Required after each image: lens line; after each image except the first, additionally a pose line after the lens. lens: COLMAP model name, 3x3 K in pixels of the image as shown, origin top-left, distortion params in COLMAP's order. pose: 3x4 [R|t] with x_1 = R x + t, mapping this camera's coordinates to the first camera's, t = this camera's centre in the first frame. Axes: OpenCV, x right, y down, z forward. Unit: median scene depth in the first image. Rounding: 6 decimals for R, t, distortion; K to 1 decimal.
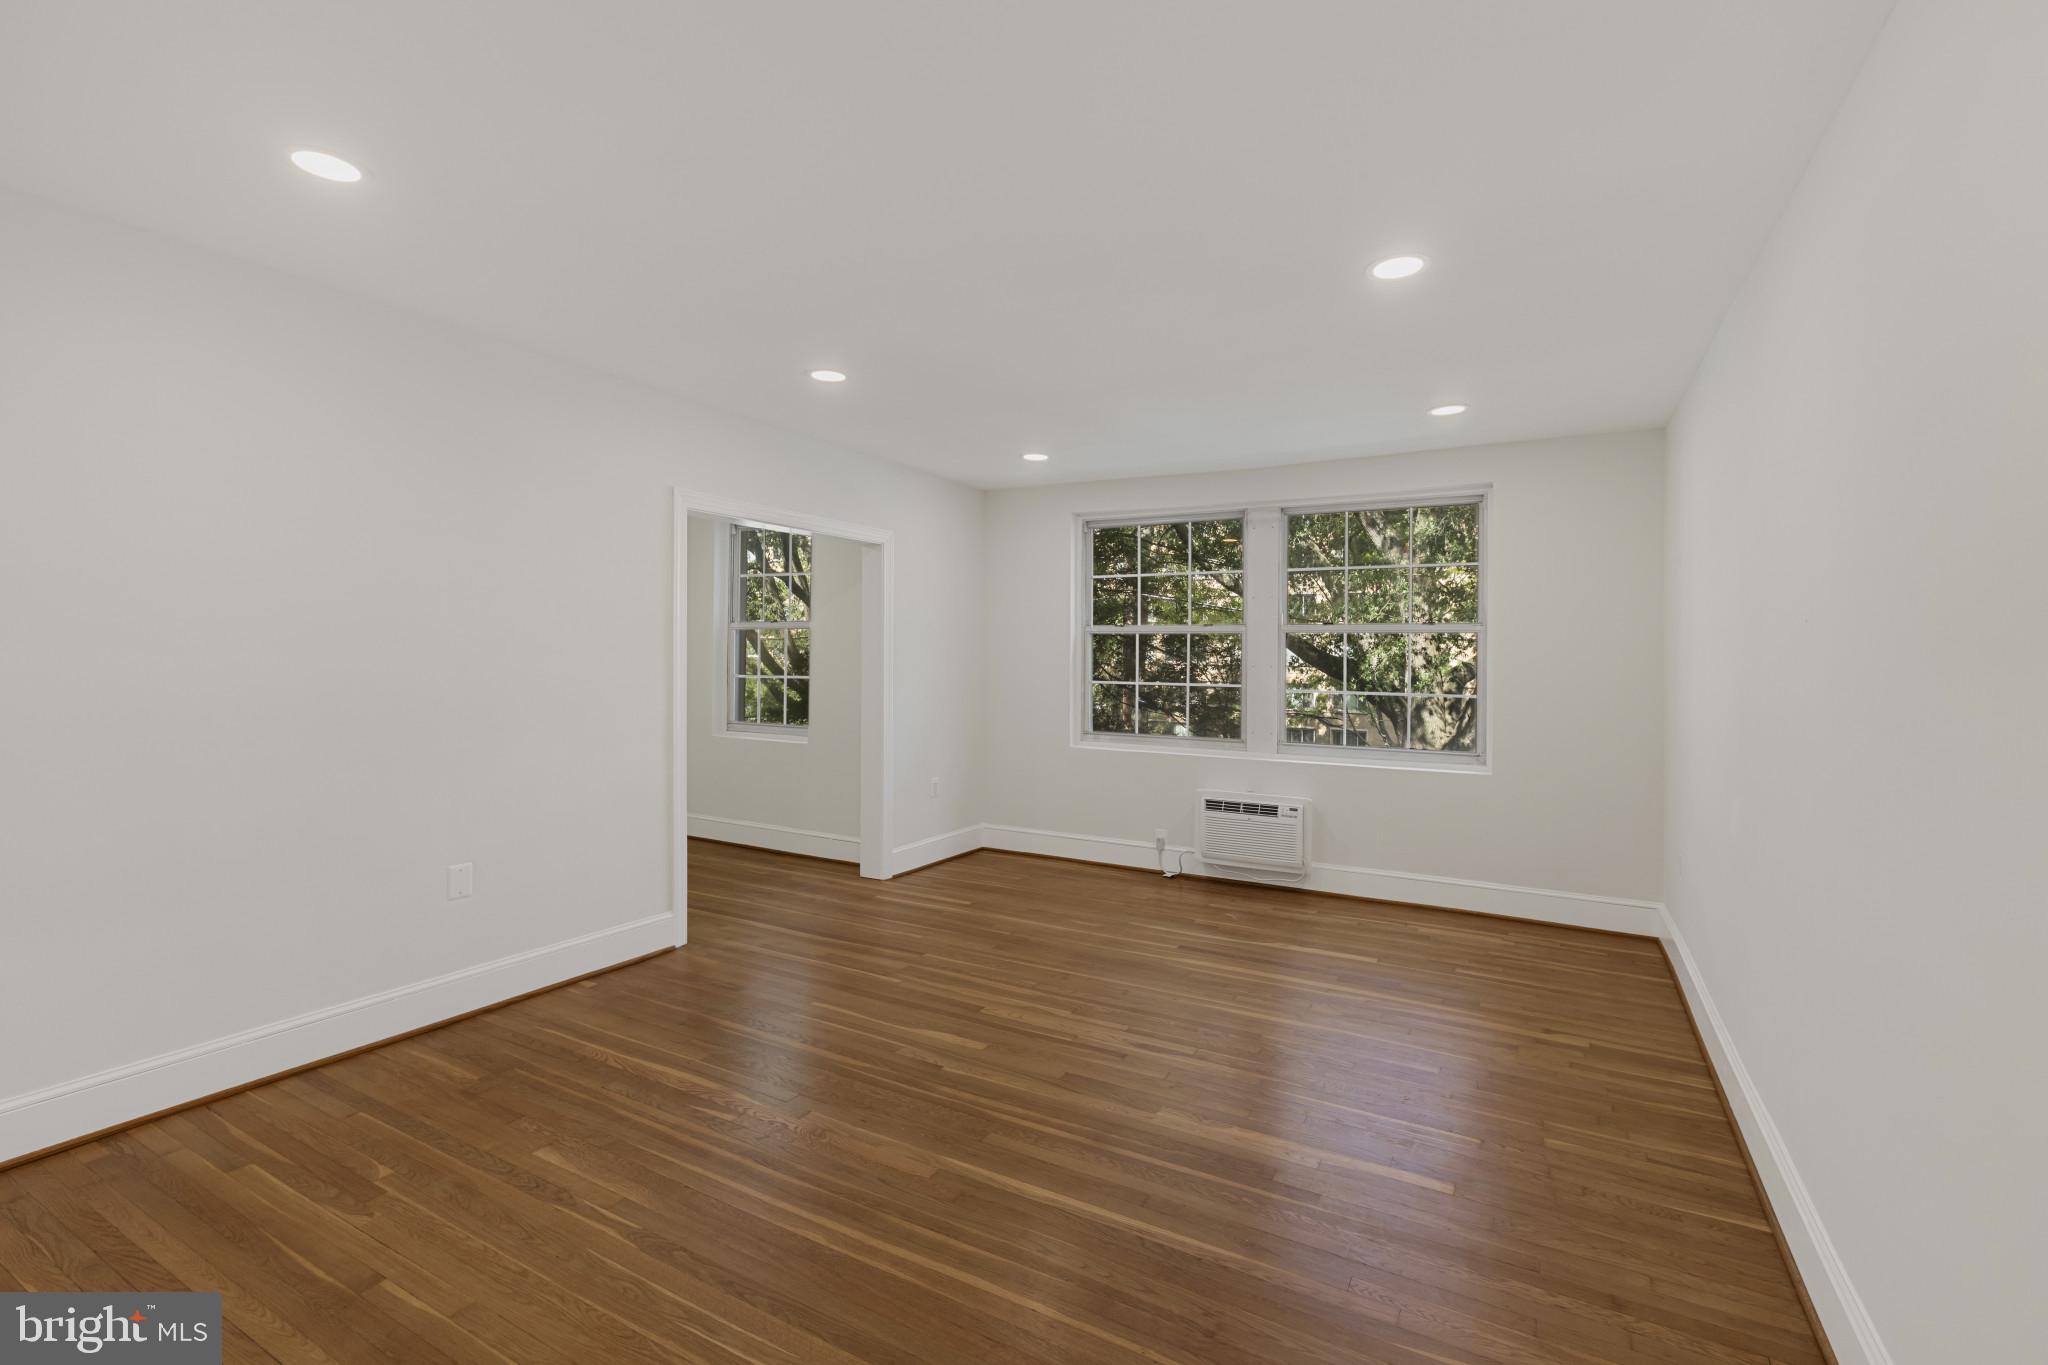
lens RADIAL K [[923.5, 0, 1011.6], [0, 923.5, 660.8], [0, 0, 1]] dist [0.002842, -0.001306]
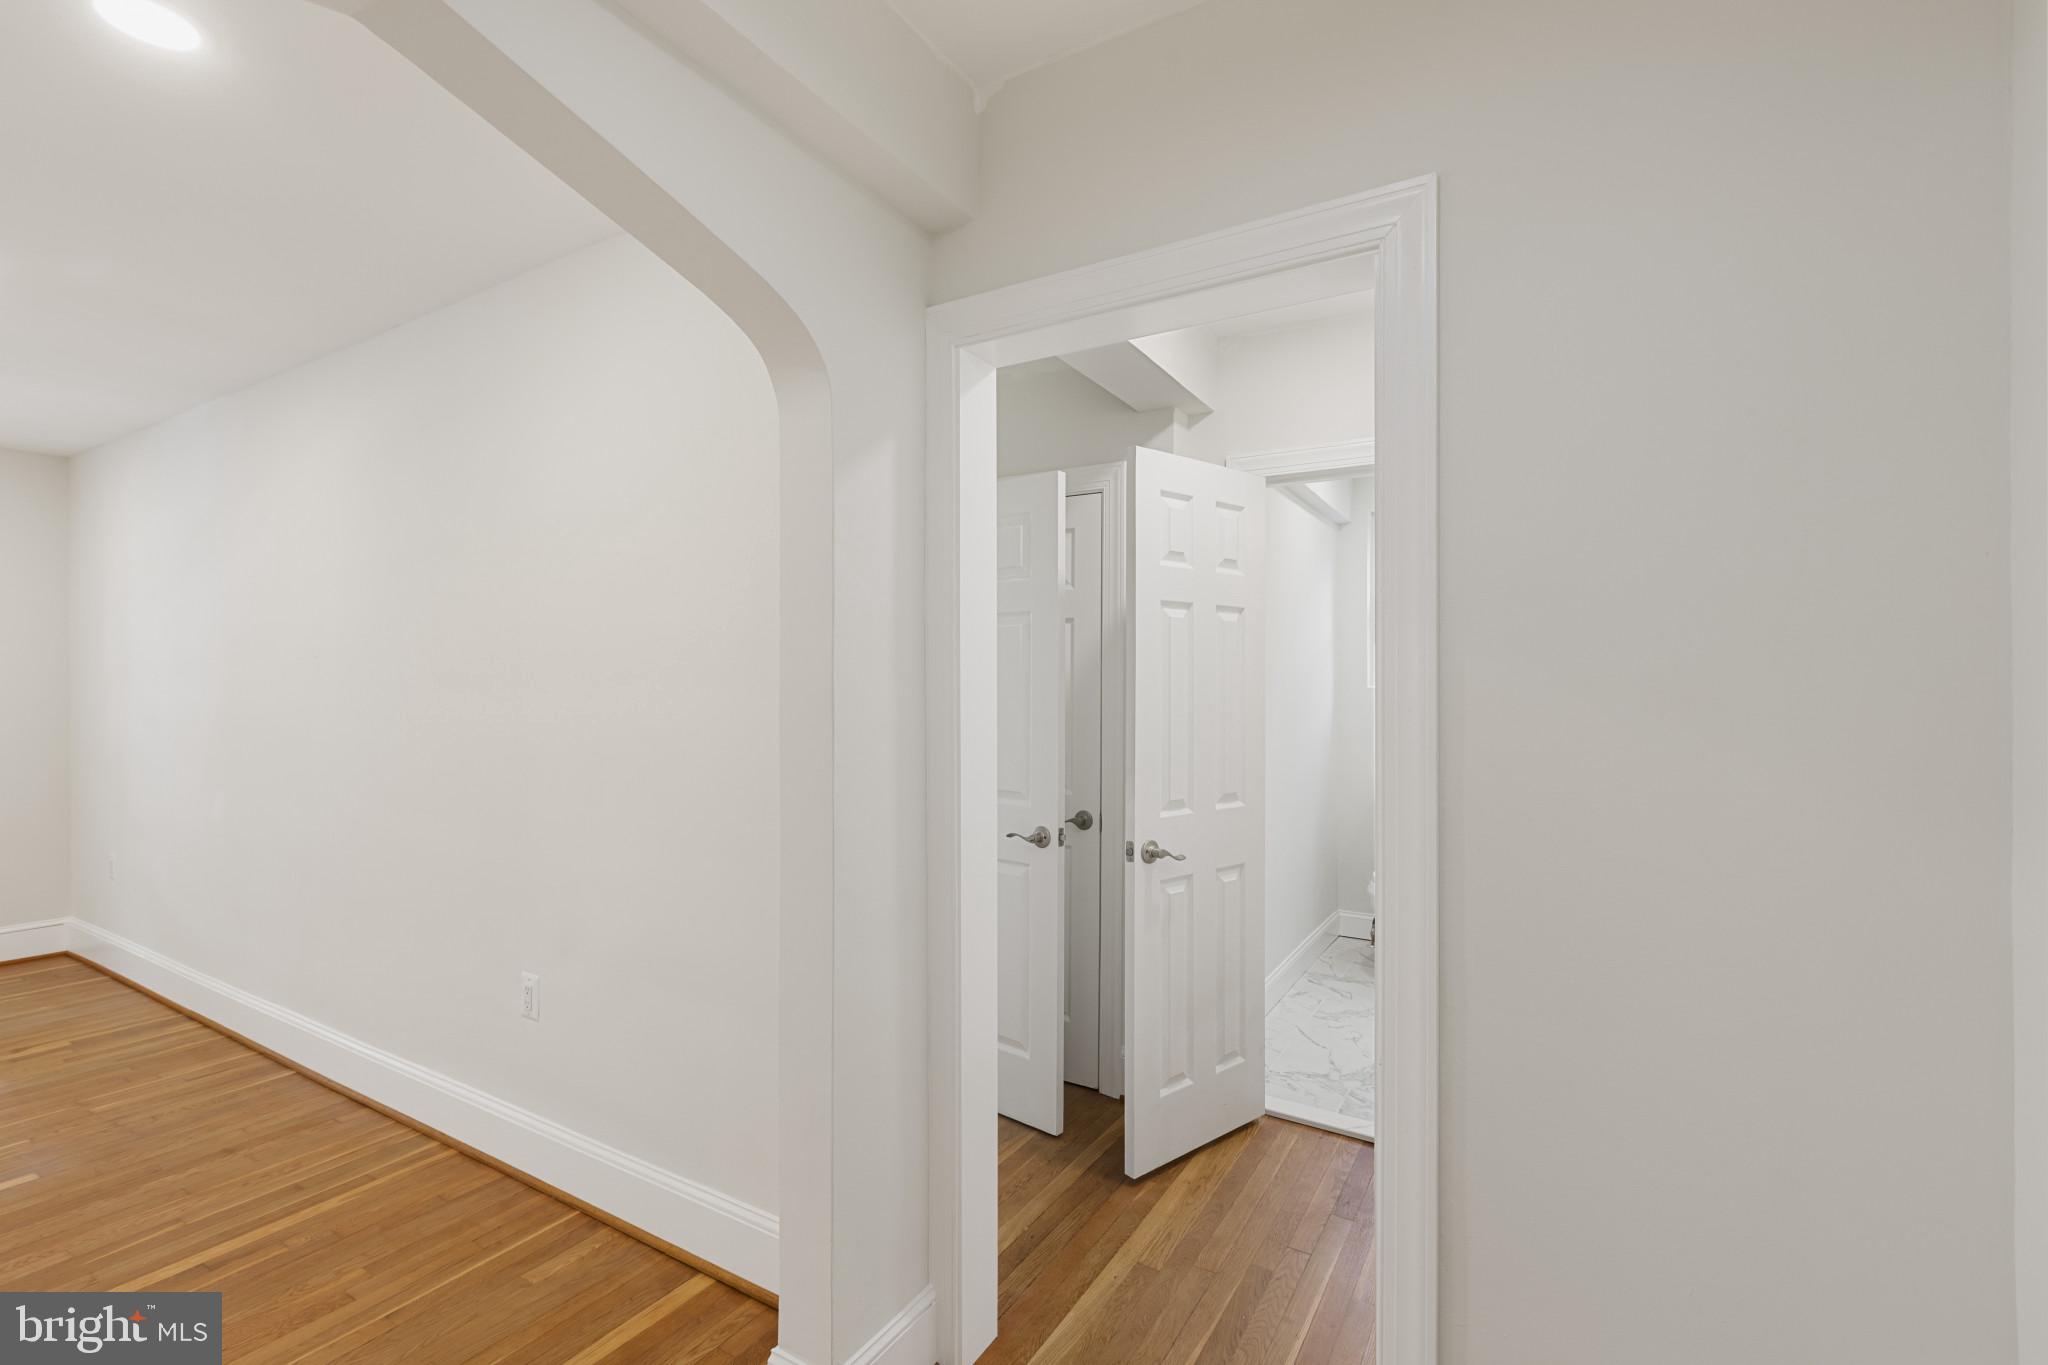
lens RADIAL K [[923.5, 0, 1025.7], [0, 923.5, 686.7], [0, 0, 1]] dist [0.002842, -0.001306]
pose [[0.031760, -0.015118, 0.999381, -0.448770], [-0.000451, 0.999885, 0.015140, -0.015321], [-0.999495, -0.000932, 0.031749, -0.155711]]
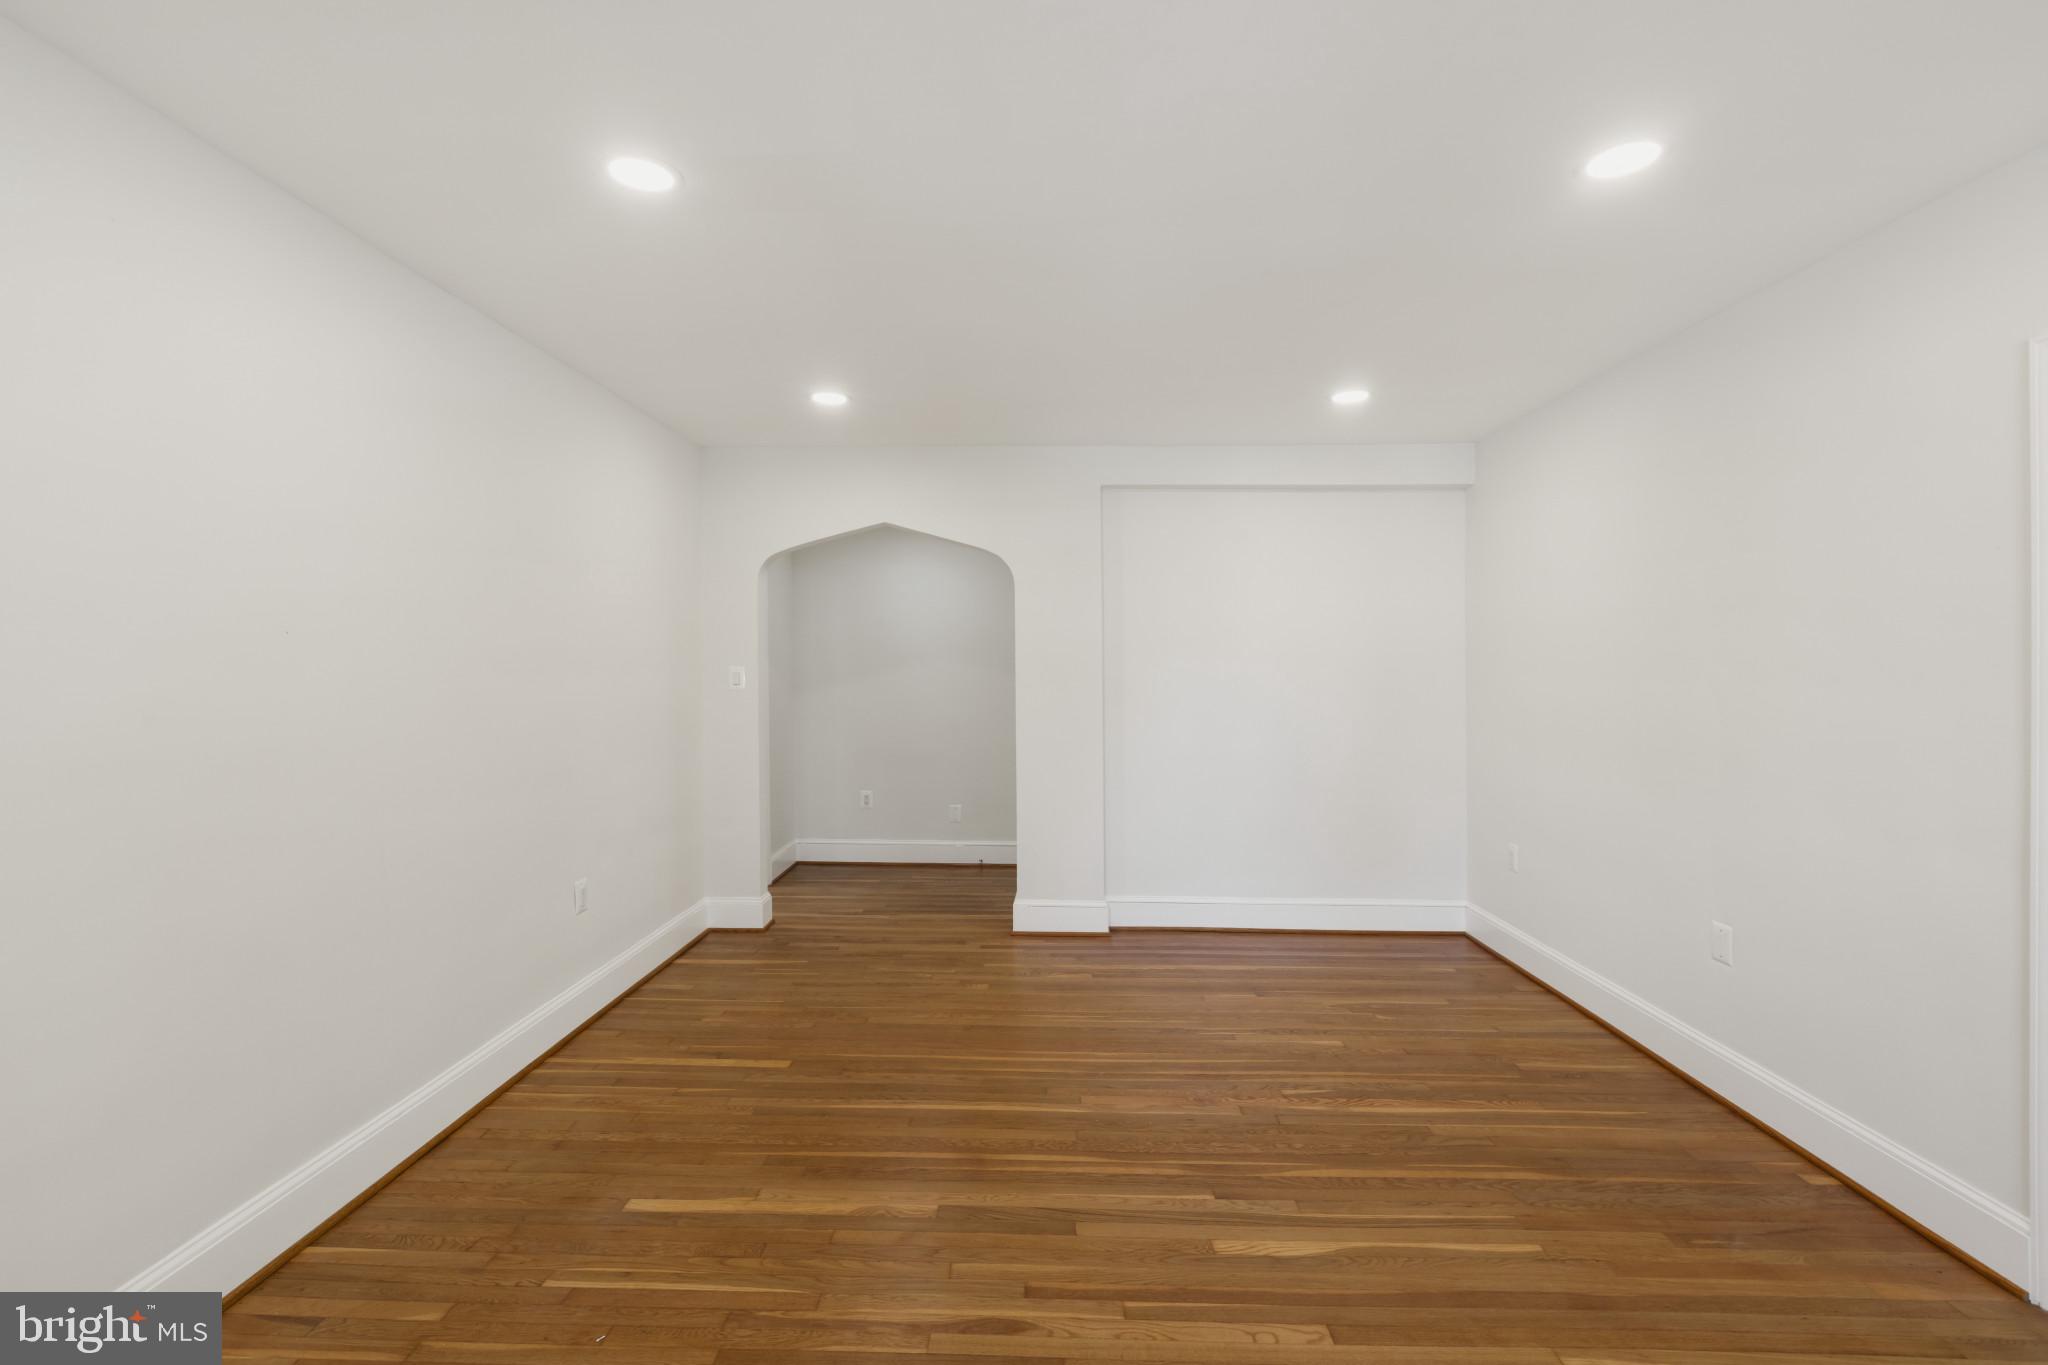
lens RADIAL K [[923.5, 0, 1036.6], [0, 923.5, 678.8], [0, 0, 1]] dist [0.002842, -0.001306]
pose [[-0.876688, -0.011527, -0.480921, 0.458647], [-0.017268, 0.999823, 0.007514, -0.009617], [0.480749, 0.014891, -0.876732, 1.655992]]
